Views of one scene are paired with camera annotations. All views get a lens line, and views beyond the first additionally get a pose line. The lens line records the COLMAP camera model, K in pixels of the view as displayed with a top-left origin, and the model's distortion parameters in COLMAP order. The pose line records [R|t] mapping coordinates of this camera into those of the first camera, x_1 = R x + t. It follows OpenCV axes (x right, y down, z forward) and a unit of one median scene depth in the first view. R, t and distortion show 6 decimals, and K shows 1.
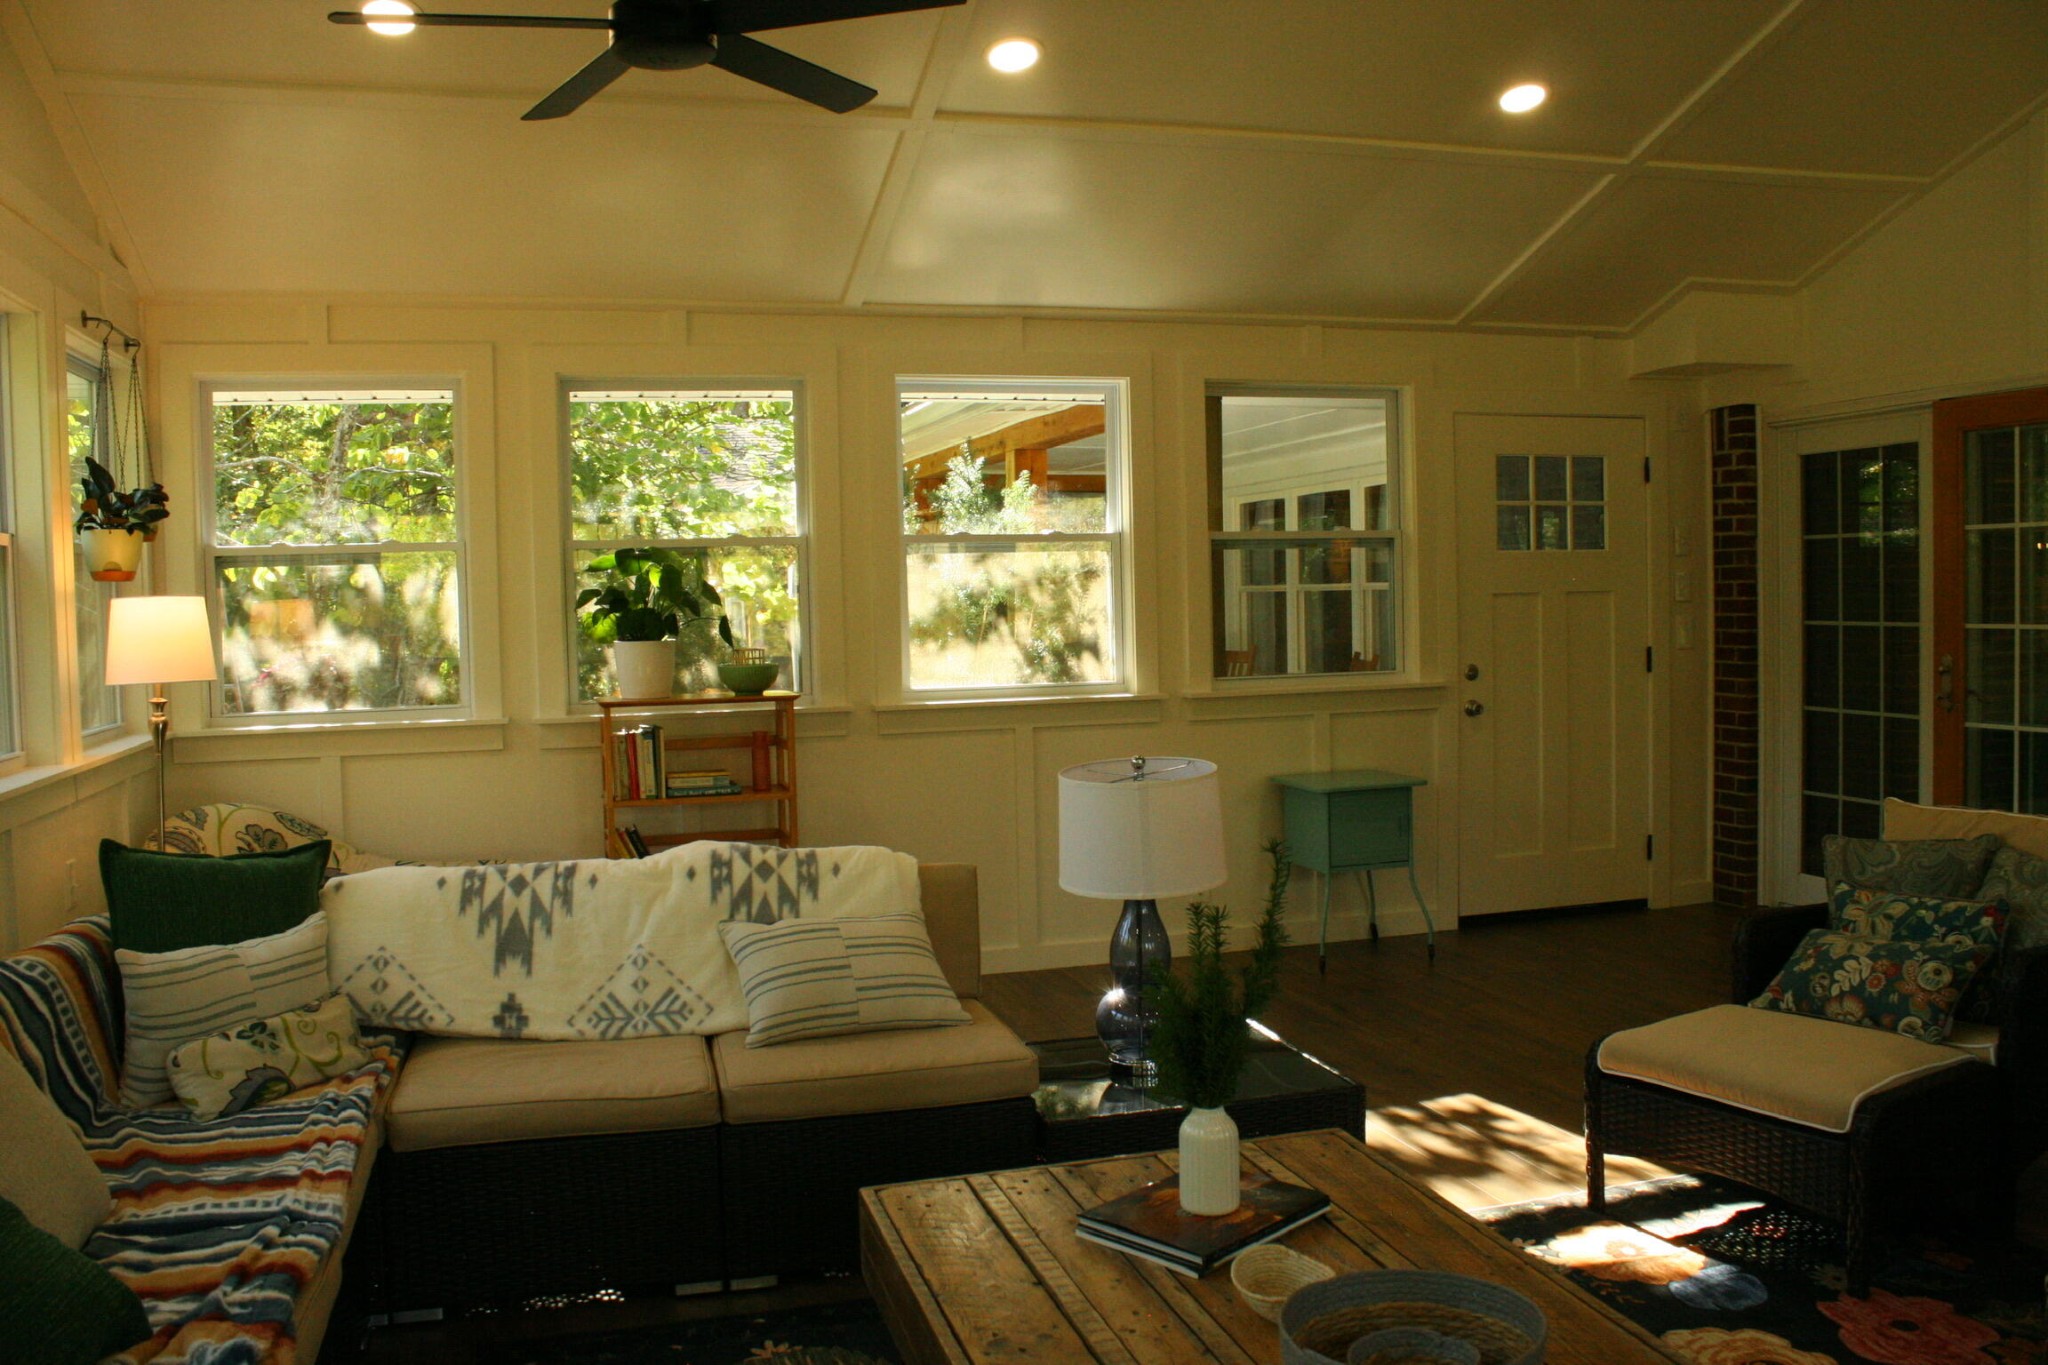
lens RADIAL K [[1709.2, 0, 1012.3], [0, 1709.2, 680.1], [0, 0, 1]] dist [-0.164065, 0.144764]
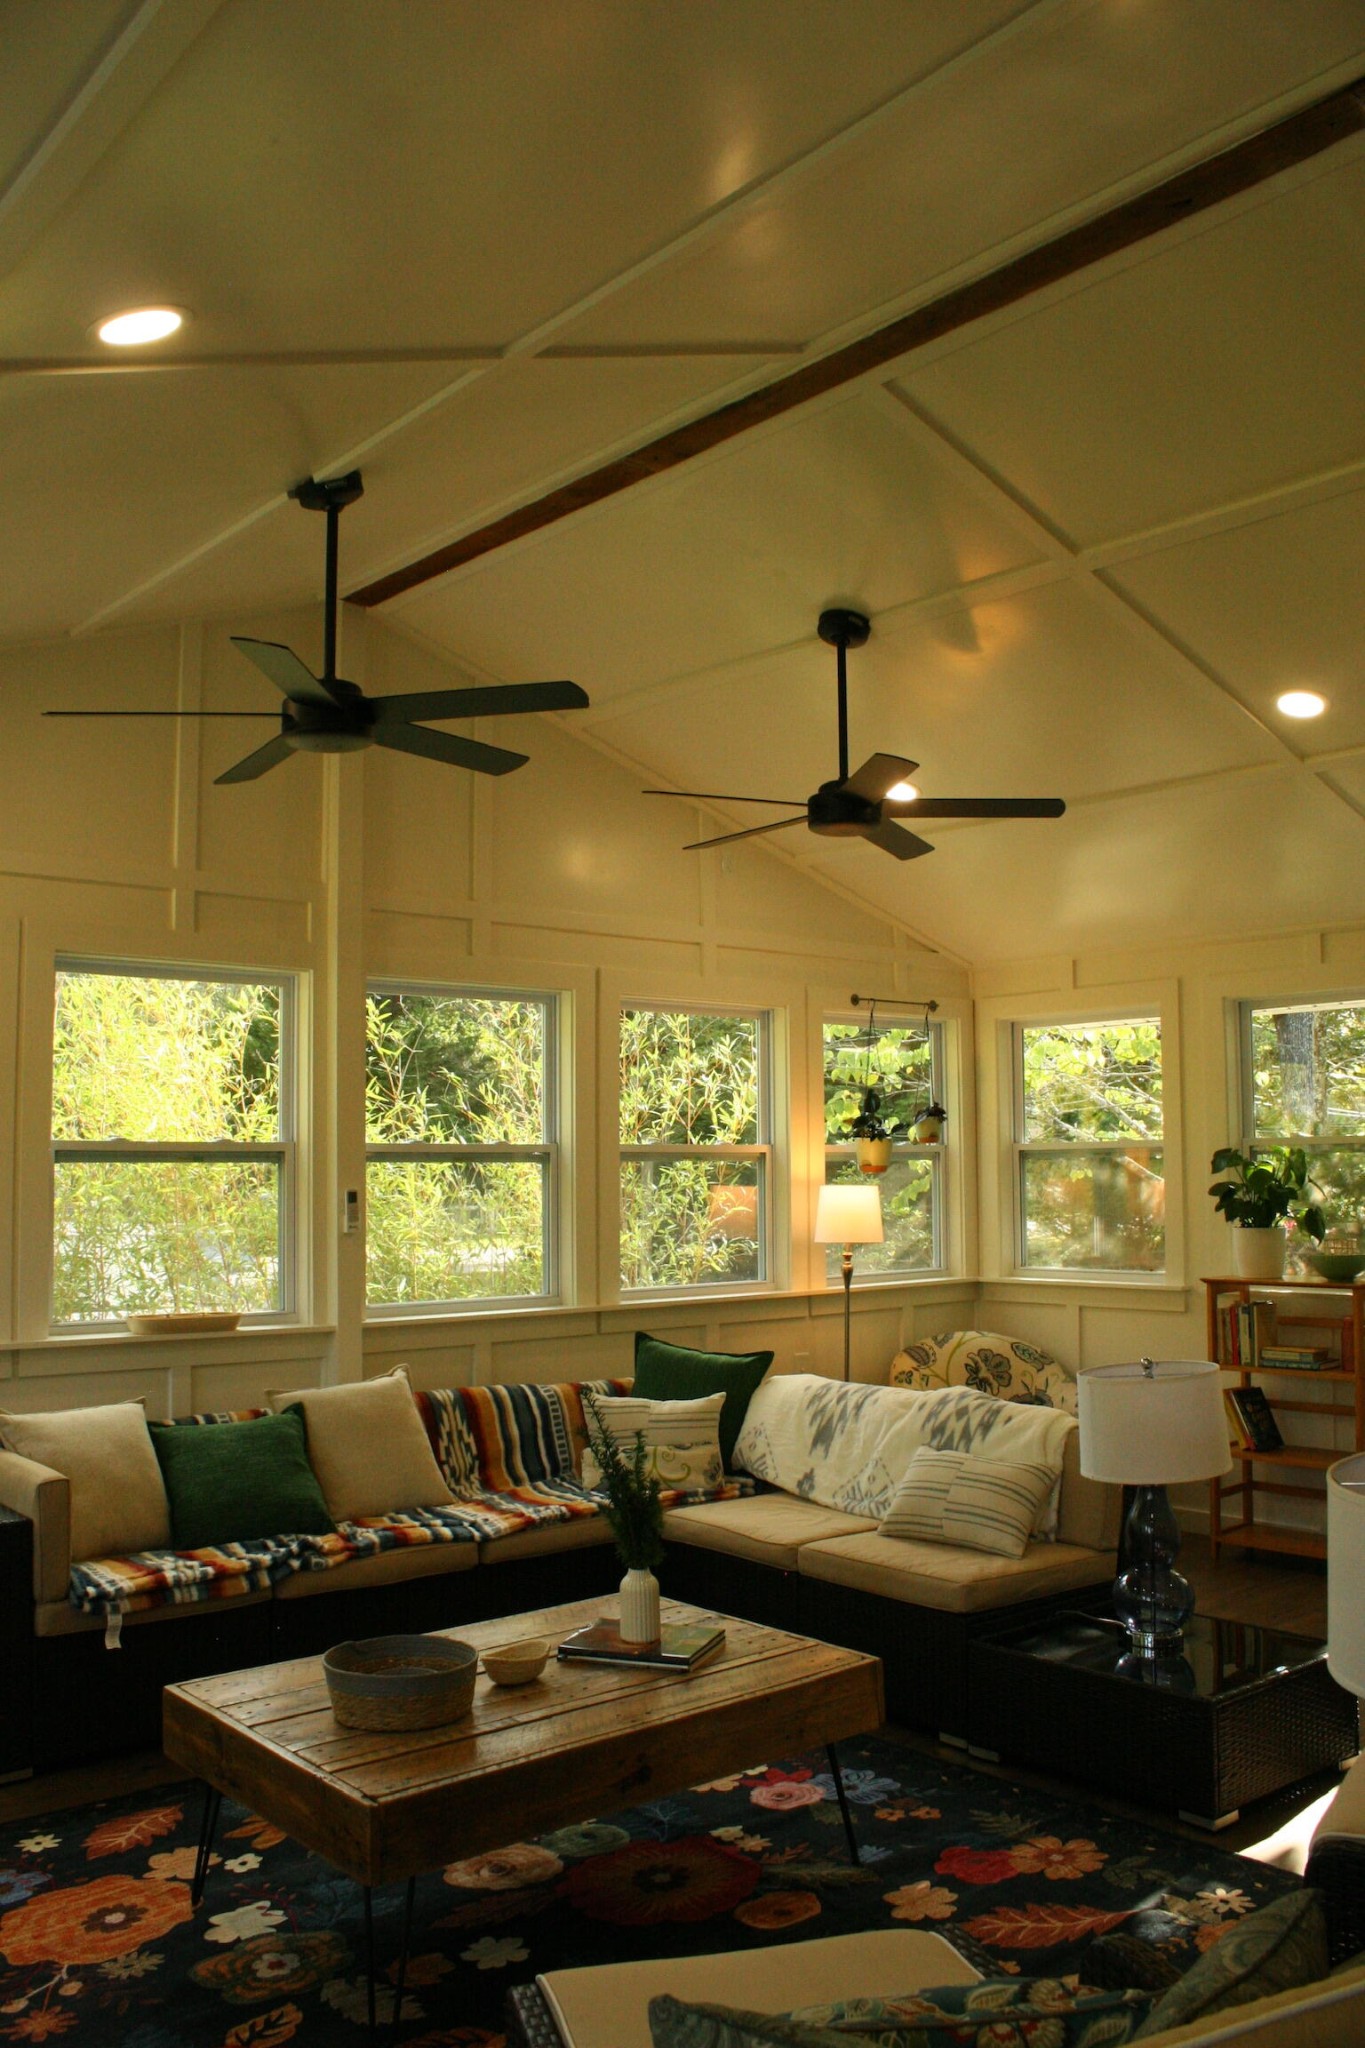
lens RADIAL K [[1709.2, 0, 682.5], [0, 1709.2, 1024.0], [0, 0, 1]] dist [-0.164065, 0.144764]
pose [[0.410941, -0.057945, -0.909819, 0.965396], [-0.049057, 0.995127, -0.085536, -0.064373], [0.910341, 0.079783, 0.406095, 0.248984]]
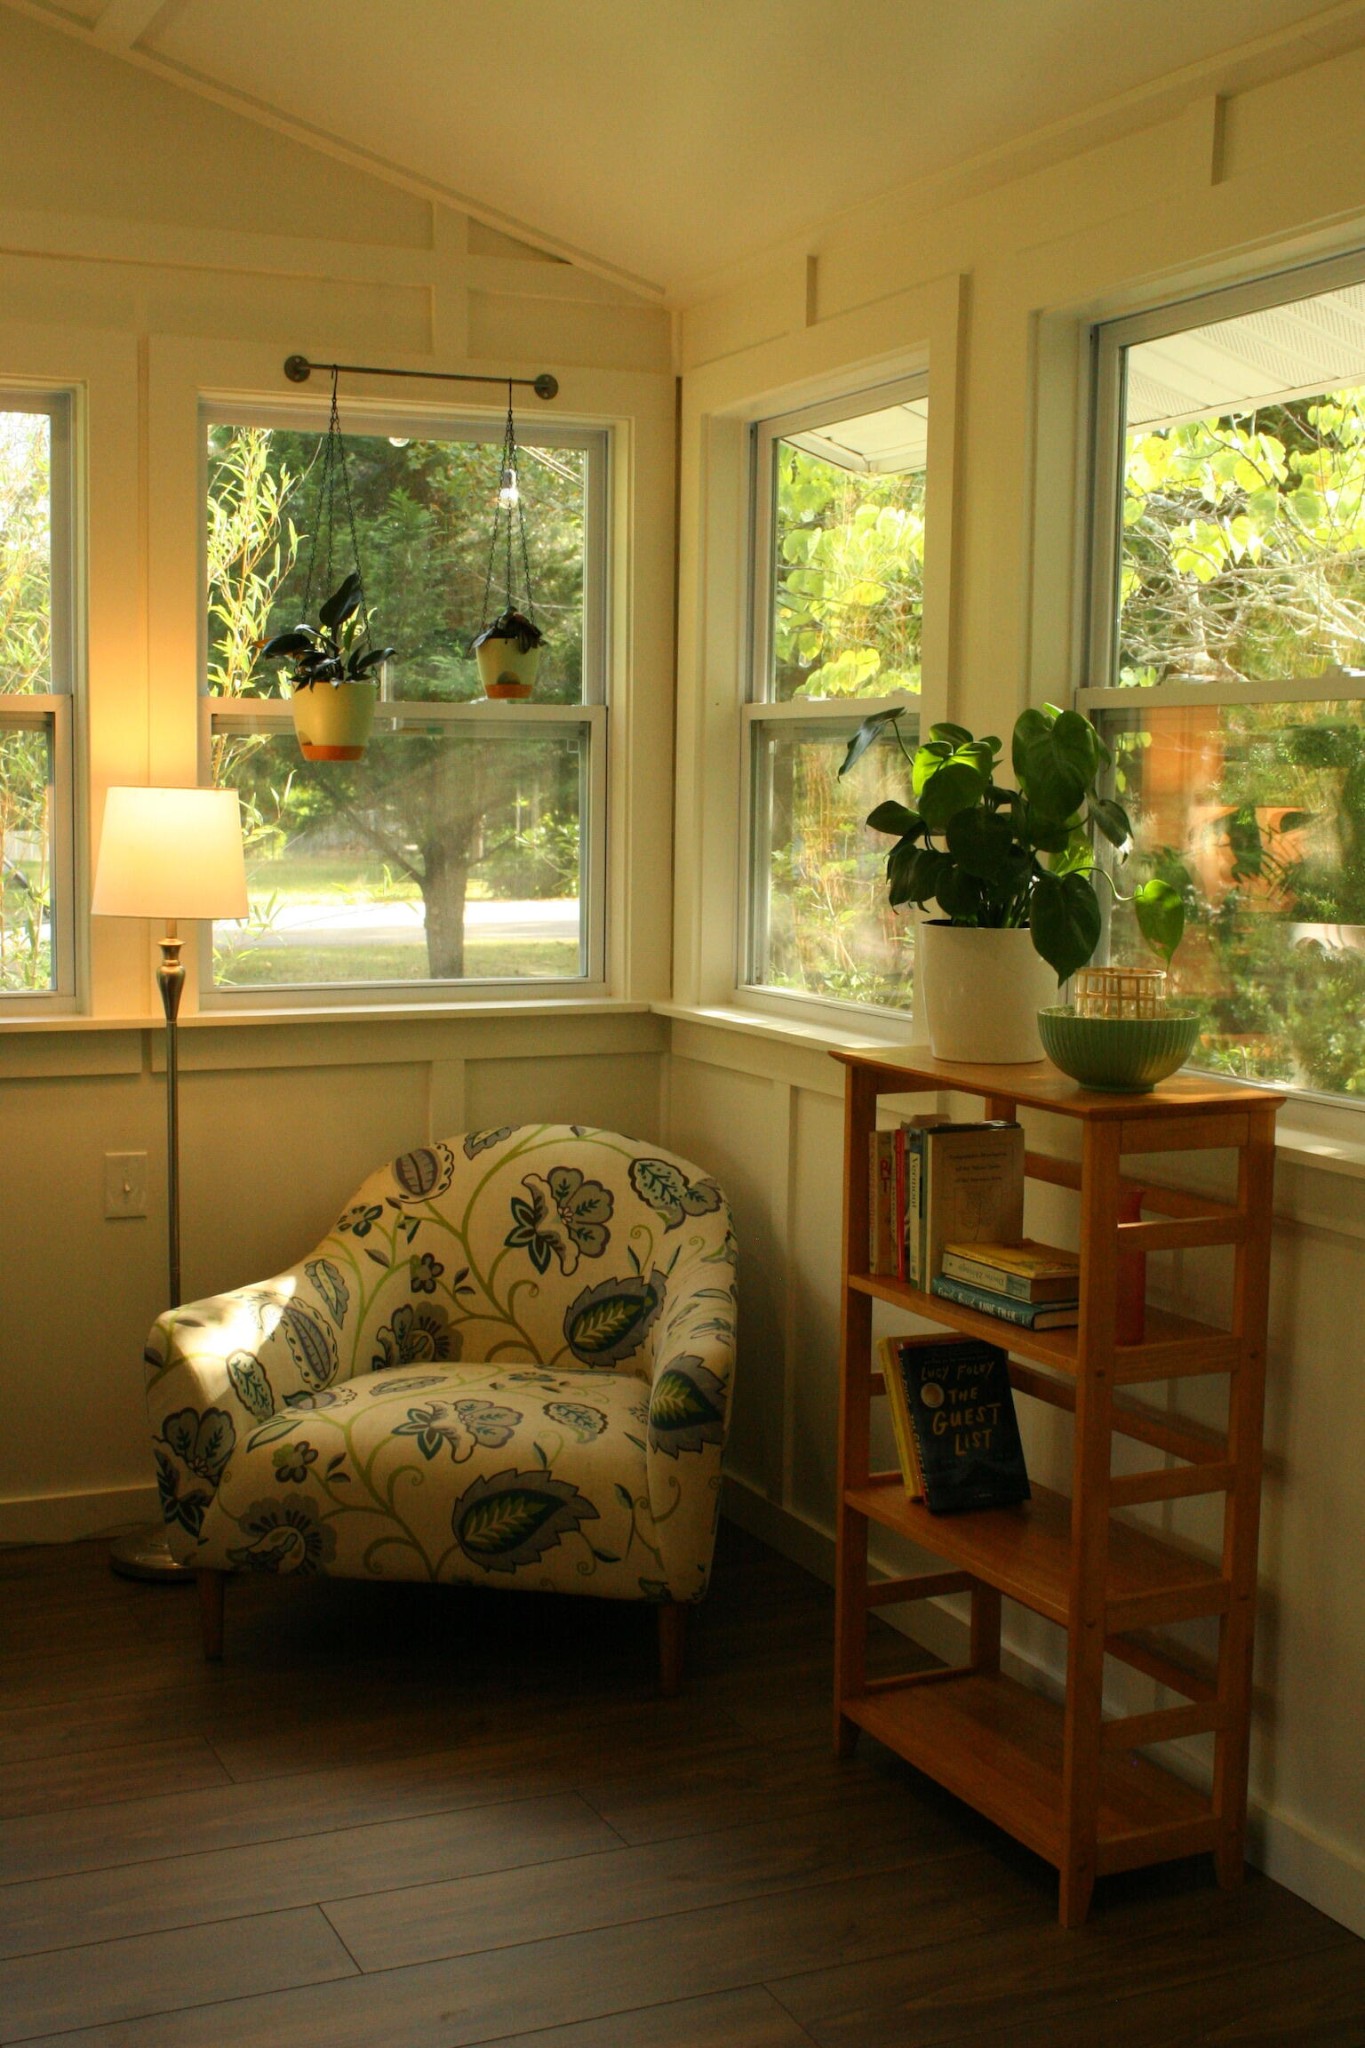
lens RADIAL K [[2398.6, 0, 682.5], [0, 2398.6, 1024.0], [0, 0, 1]] dist [-0.093853, 0.010368]
pose [[0.146900, 0.123628, -0.981395, 0.528670], [-0.065942, 0.991176, 0.114990, -0.090599], [0.986951, 0.047823, 0.153756, 1.210304]]
